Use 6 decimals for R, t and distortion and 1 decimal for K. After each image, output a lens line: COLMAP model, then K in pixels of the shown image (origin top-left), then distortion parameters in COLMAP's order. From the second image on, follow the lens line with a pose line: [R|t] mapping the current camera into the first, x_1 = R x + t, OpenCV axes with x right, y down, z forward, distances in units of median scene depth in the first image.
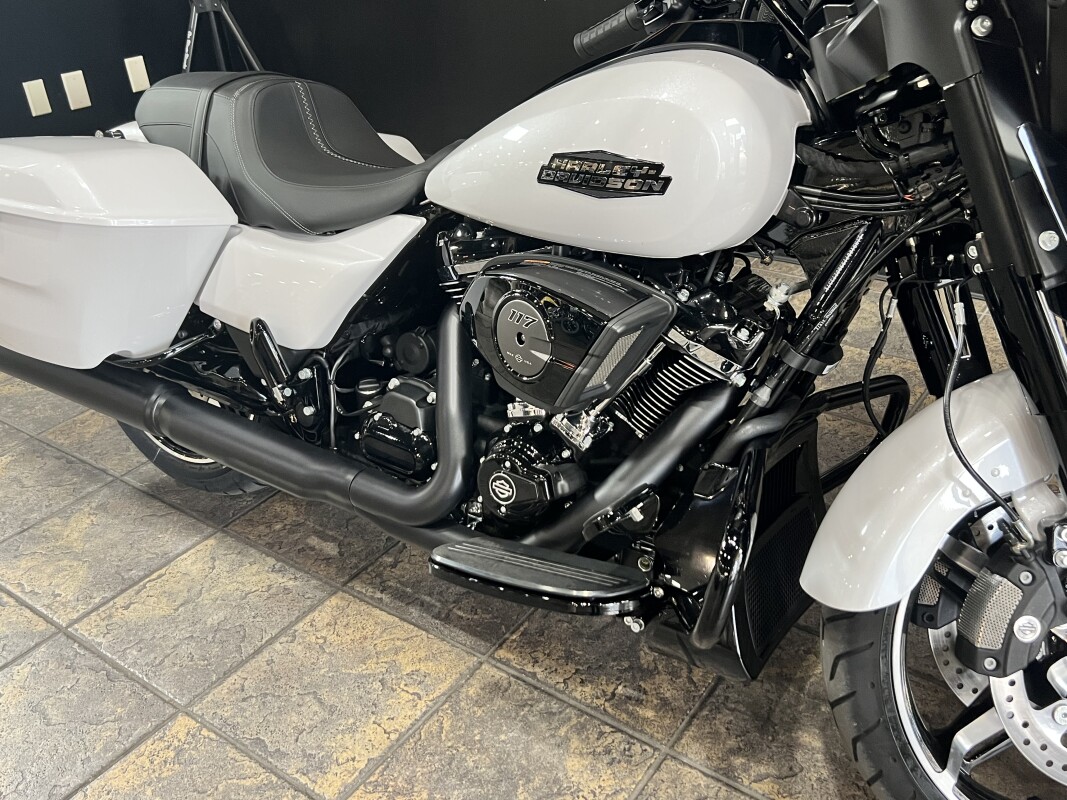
lens RADIAL K [[970.6, 0, 536.9], [0, 970.6, 410.5], [0, 0, 1]] dist [0.017888, 0.010755]
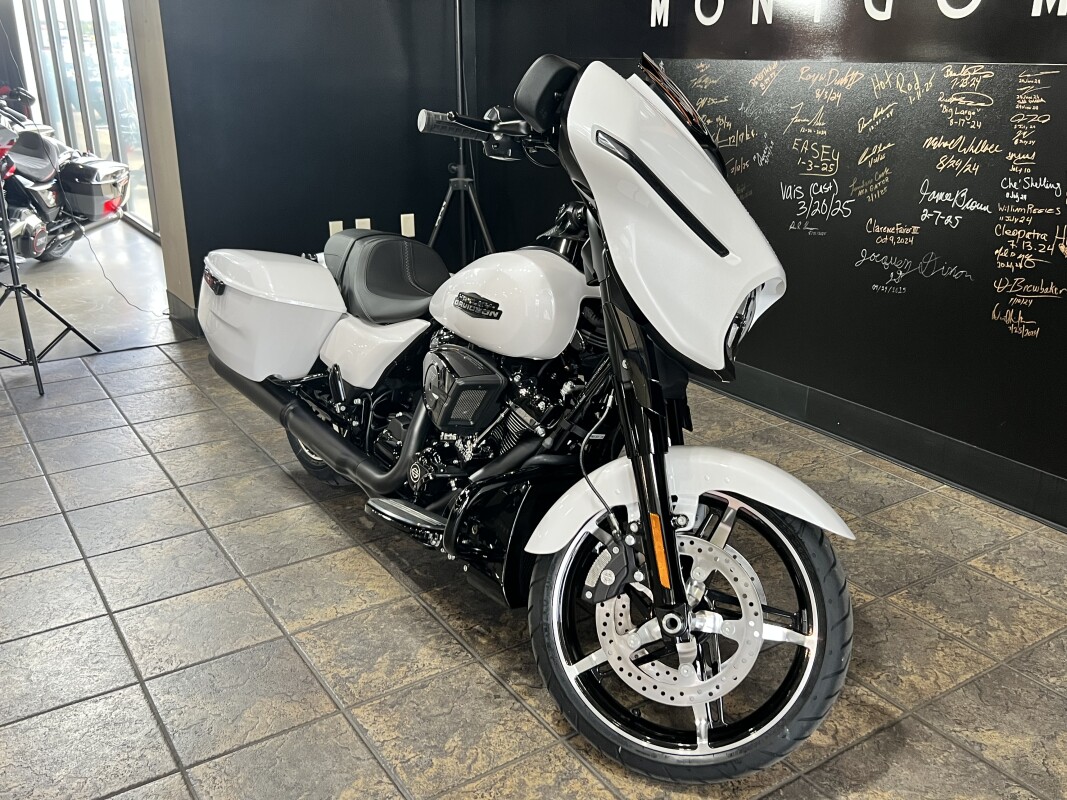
lens RADIAL K [[973.9, 0, 533.5], [0, 973.9, 400.0], [0, 0, 1]] dist [0.054374, -0.019274]
pose [[0.931784, 0.176434, -0.317252, 0.613879], [-0.229897, 0.963154, -0.139577, 0.132534], [0.280936, 0.202991, 0.938013, -0.543459]]
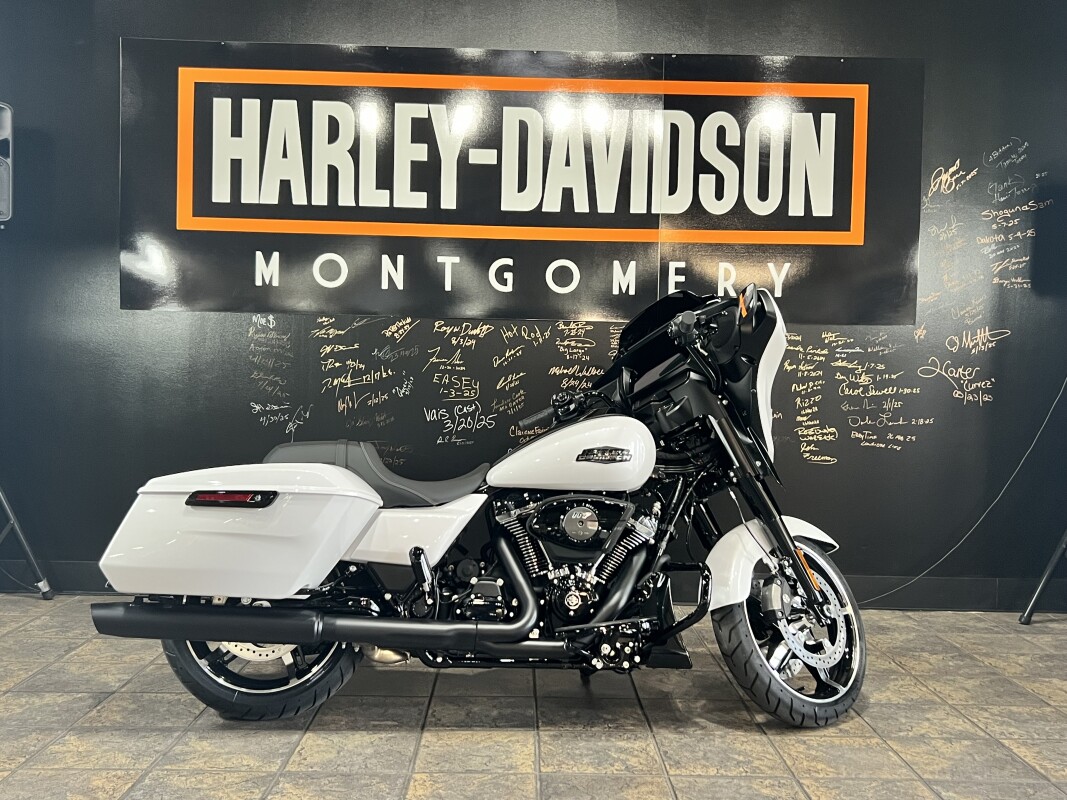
lens RADIAL K [[1076.2, 0, 533.5], [0, 1076.2, 400.0], [0, 0, 1]] dist [0.018991, -0.002433]
pose [[0.803295, 0.056413, 0.592904, -1.341993], [0.246884, 0.874406, -0.417687, 0.580305], [-0.542001, 0.481905, 0.688478, -0.697200]]
